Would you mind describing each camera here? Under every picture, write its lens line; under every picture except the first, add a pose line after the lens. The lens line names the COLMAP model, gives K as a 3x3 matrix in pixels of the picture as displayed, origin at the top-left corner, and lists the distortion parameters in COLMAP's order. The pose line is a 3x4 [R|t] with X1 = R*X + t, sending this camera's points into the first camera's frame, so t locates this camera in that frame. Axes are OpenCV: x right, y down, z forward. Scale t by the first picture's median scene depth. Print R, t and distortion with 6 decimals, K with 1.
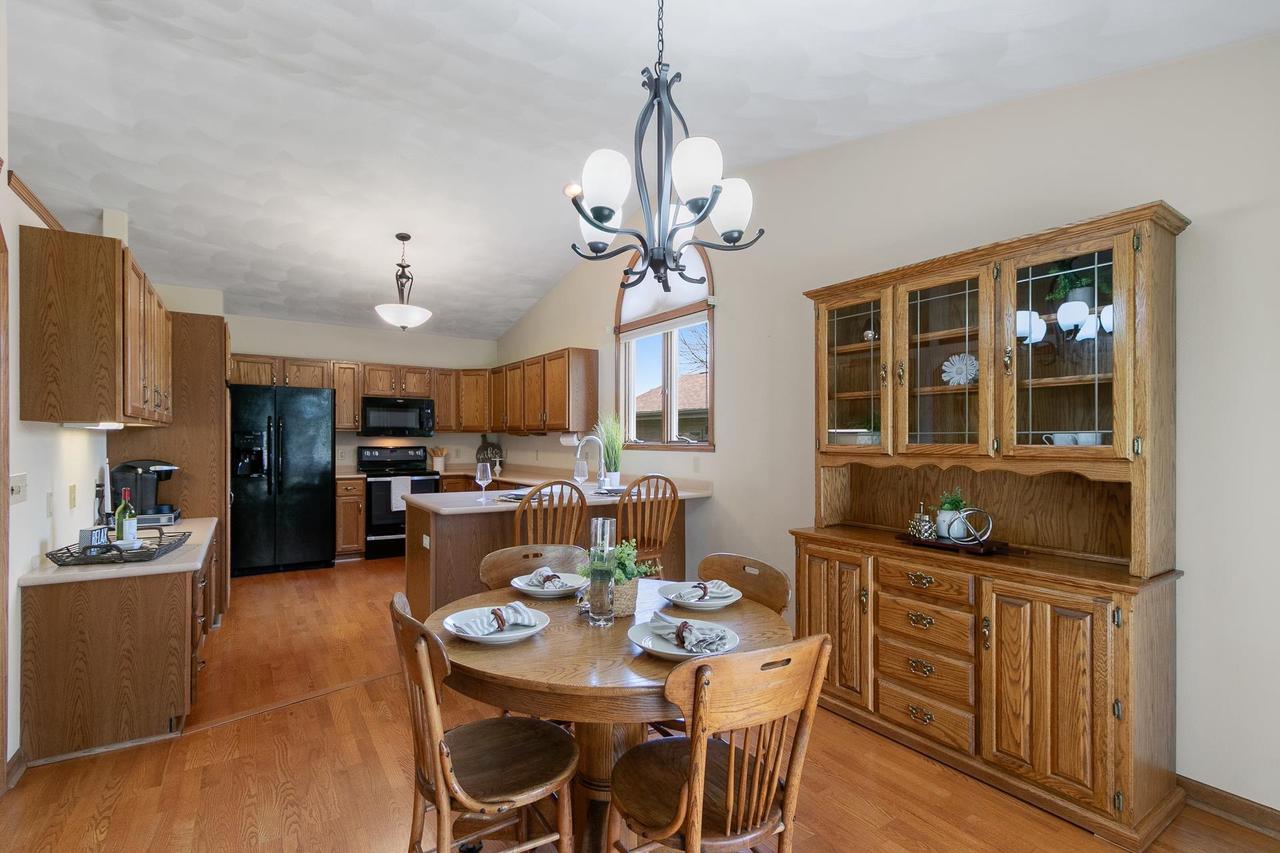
lens RADIAL K [[589.9, 0, 630.3], [0, 589.9, 441.9], [0, 0, 1]] dist [0.006991, -0.002968]
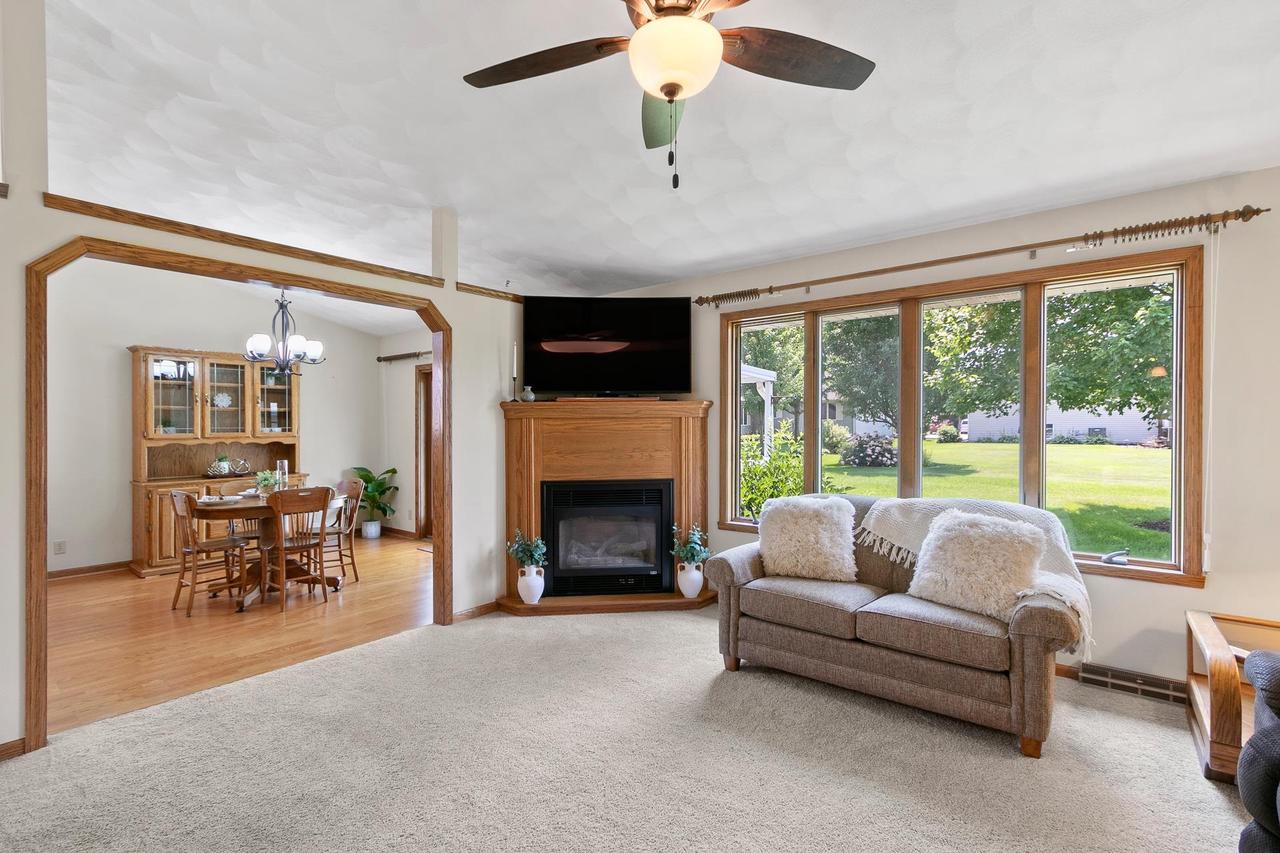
lens RADIAL K [[589.9, 0, 636.7], [0, 589.9, 426.8], [0, 0, 1]] dist [0.006991, -0.002968]
pose [[-0.302212, -0.001781, 0.953239, -1.204130], [0.005376, 0.999979, 0.003573, -0.010505], [-0.953226, 0.006205, -0.302196, 0.094278]]
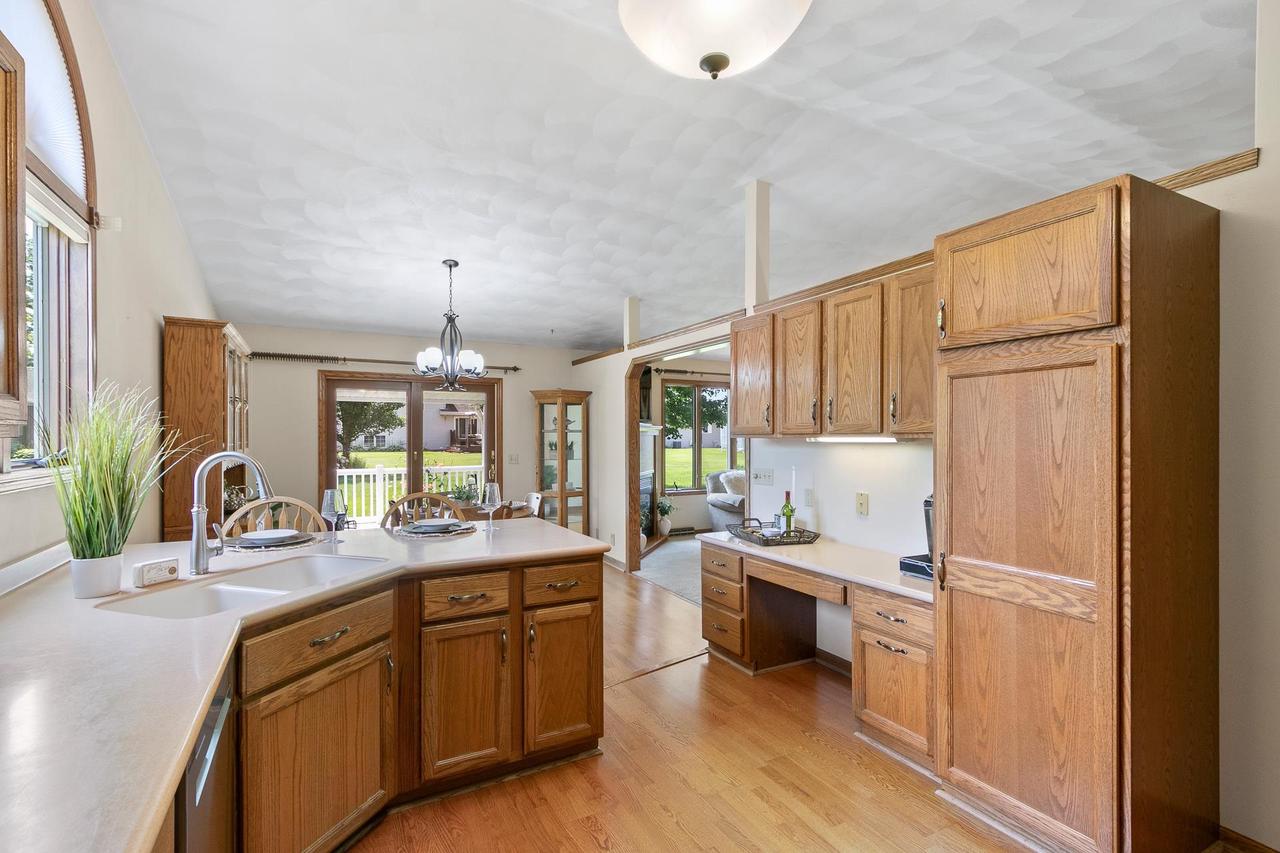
lens RADIAL K [[589.9, 0, 633.3], [0, 589.9, 438.9], [0, 0, 1]] dist [0.006991, -0.002968]
pose [[-0.996194, -0.004240, 0.087058, -0.409222], [-0.003516, 0.999958, 0.008472, -0.024578], [-0.087090, 0.008134, -0.996167, 1.424780]]
